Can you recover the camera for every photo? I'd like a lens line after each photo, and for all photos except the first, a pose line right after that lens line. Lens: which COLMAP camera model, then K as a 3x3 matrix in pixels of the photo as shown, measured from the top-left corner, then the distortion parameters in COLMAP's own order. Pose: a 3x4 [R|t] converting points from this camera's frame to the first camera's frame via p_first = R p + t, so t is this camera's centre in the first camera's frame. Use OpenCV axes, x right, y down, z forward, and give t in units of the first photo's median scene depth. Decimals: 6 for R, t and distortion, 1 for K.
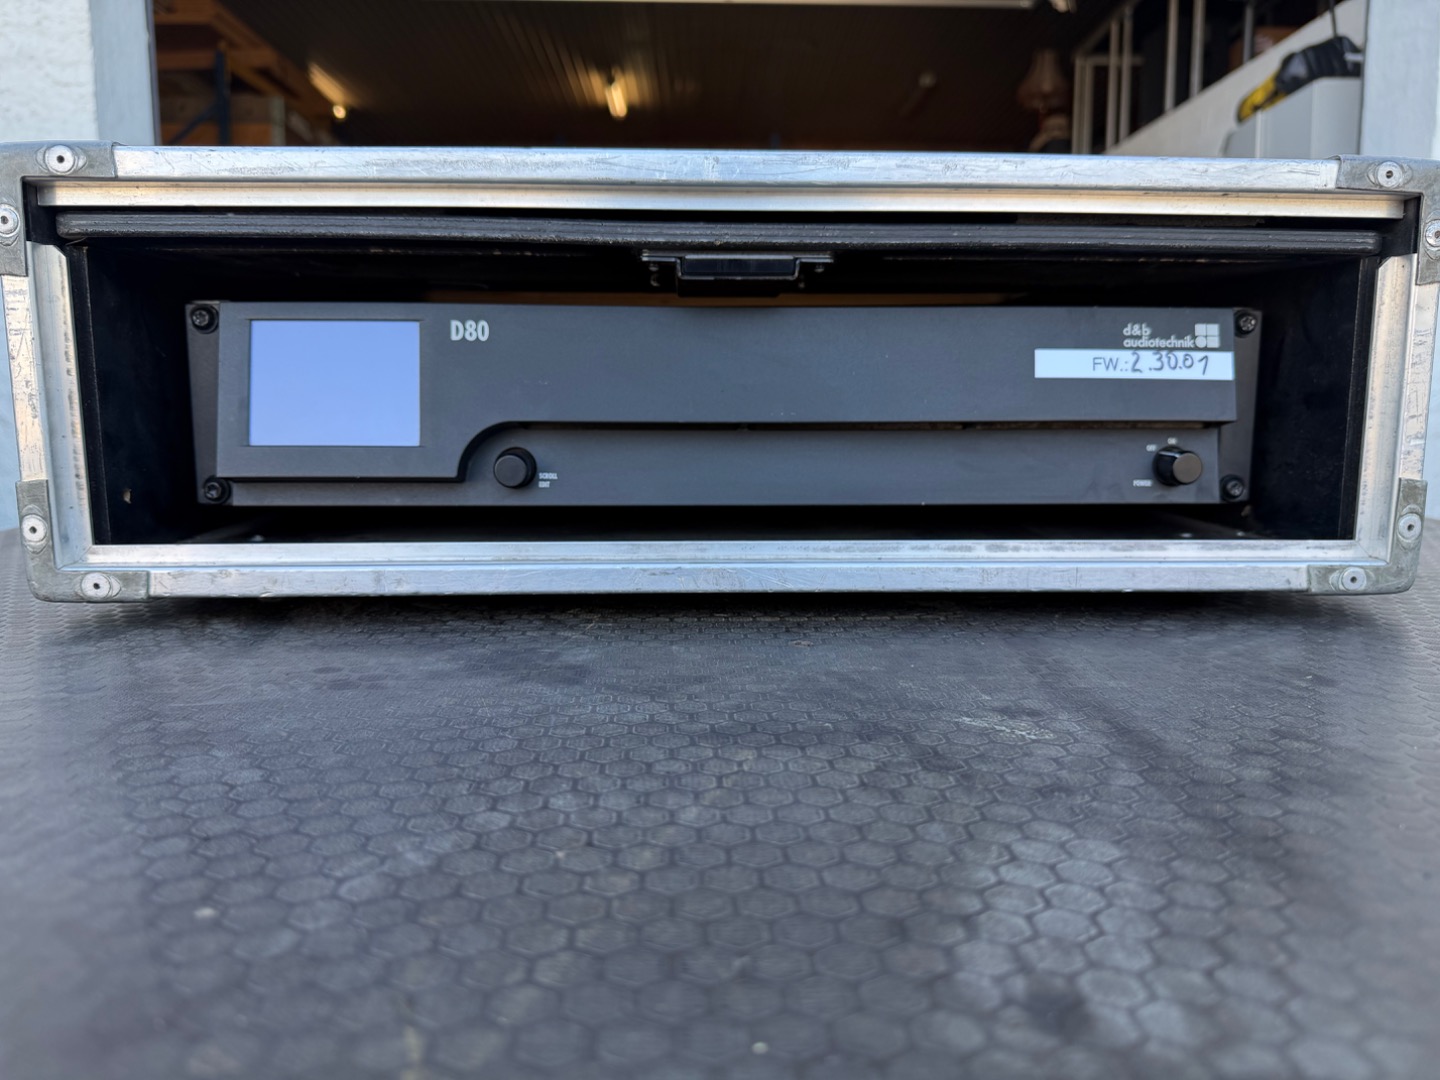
lens RADIAL K [[1014.4, 0, 720.0], [0, 1014.4, 540.0], [0, 0, 1]] dist [0.010644, -0.027110]
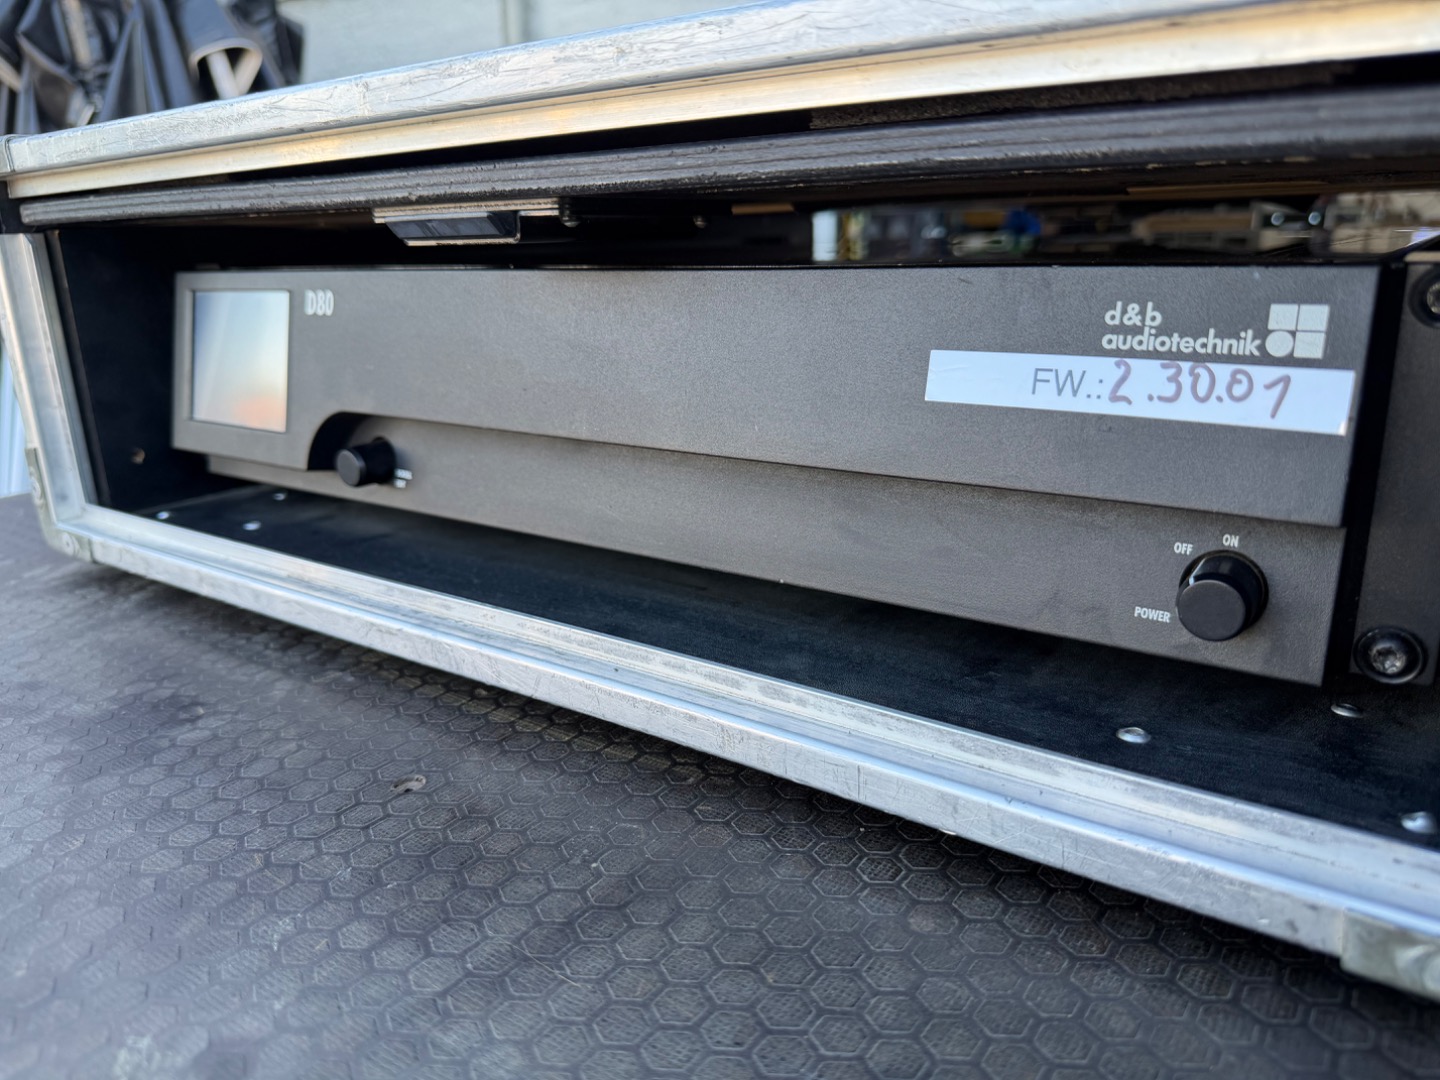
lens RADIAL K [[1033.9, 0, 720.0], [0, 1033.9, 540.0], [0, 0, 1]] dist [-0.014700, -0.004202]
pose [[0.793417, 0.149178, -0.590114, 0.578135], [-0.059305, 0.983835, 0.168971, -0.177687], [0.605782, -0.099068, 0.789439, 0.493962]]
